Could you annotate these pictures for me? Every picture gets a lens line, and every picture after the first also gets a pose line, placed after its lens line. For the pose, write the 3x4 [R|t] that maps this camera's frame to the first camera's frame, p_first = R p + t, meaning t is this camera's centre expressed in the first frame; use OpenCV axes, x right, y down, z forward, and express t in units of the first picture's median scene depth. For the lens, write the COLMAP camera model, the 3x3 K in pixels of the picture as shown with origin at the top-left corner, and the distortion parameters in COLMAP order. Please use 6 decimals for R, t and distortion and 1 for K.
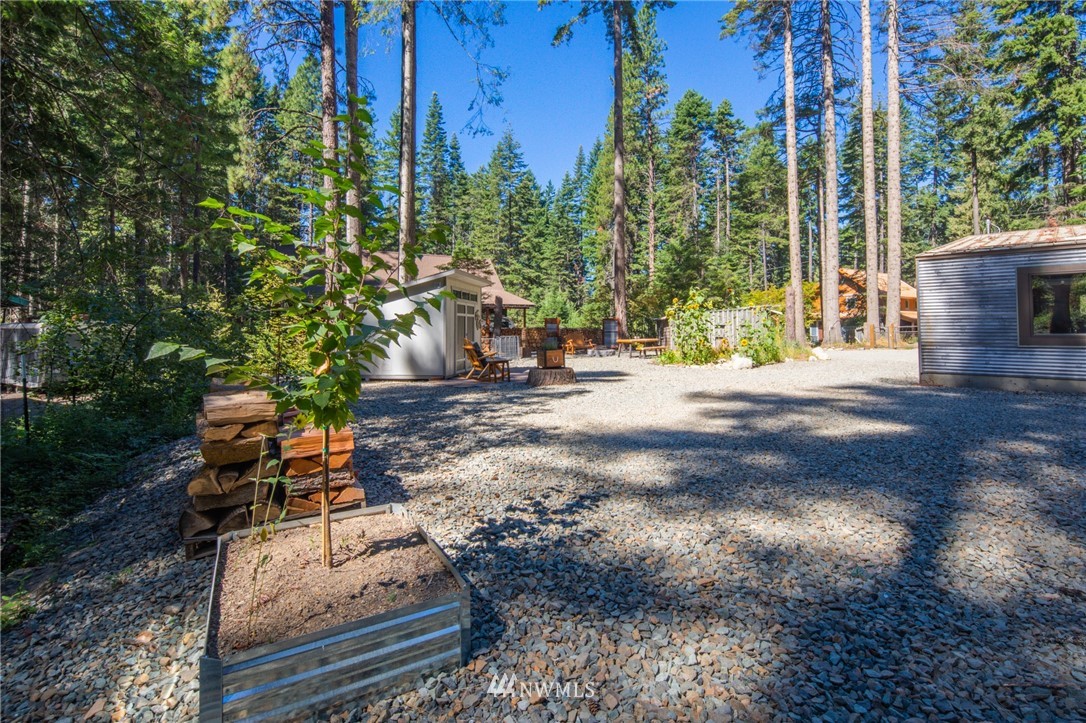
lens RADIAL K [[524.2, 0, 559.0], [0, 524.2, 309.7], [0, 0, 1]] dist [0.002504, -0.000812]
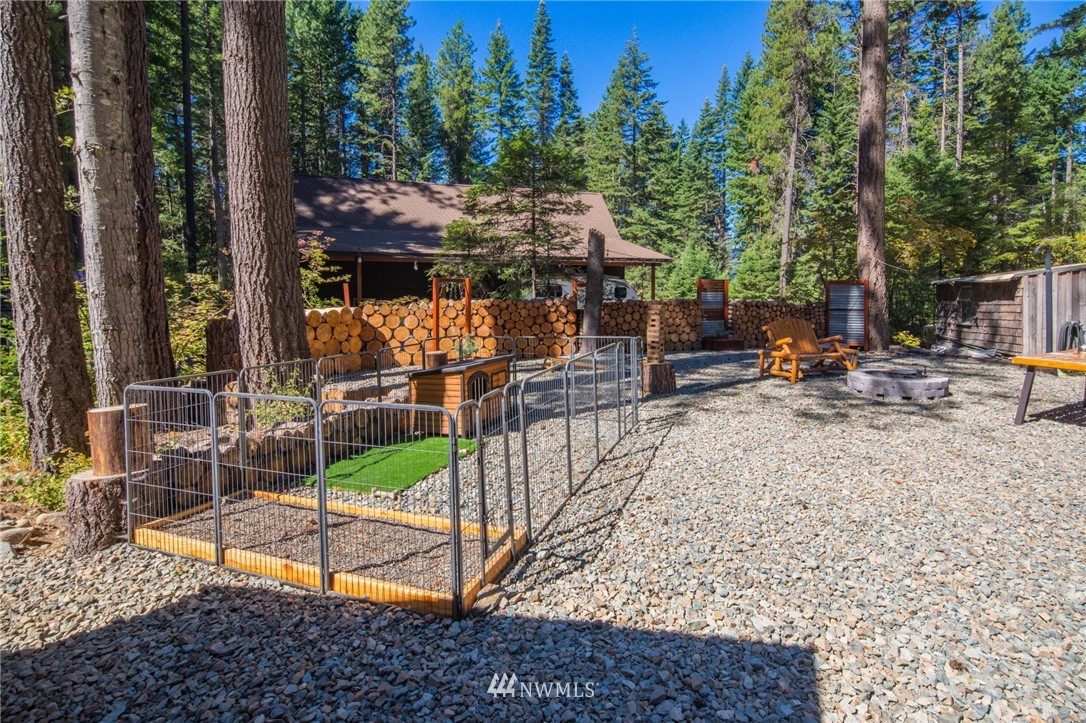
lens RADIAL K [[524.2, 0, 559.0], [0, 524.2, 309.7], [0, 0, 1]] dist [0.002504, -0.000812]
pose [[0.971618, 0.012689, -0.236215, -0.014169], [0.002727, 0.997893, 0.064823, 0.004565], [0.236540, -0.063628, 0.969536, 0.196561]]
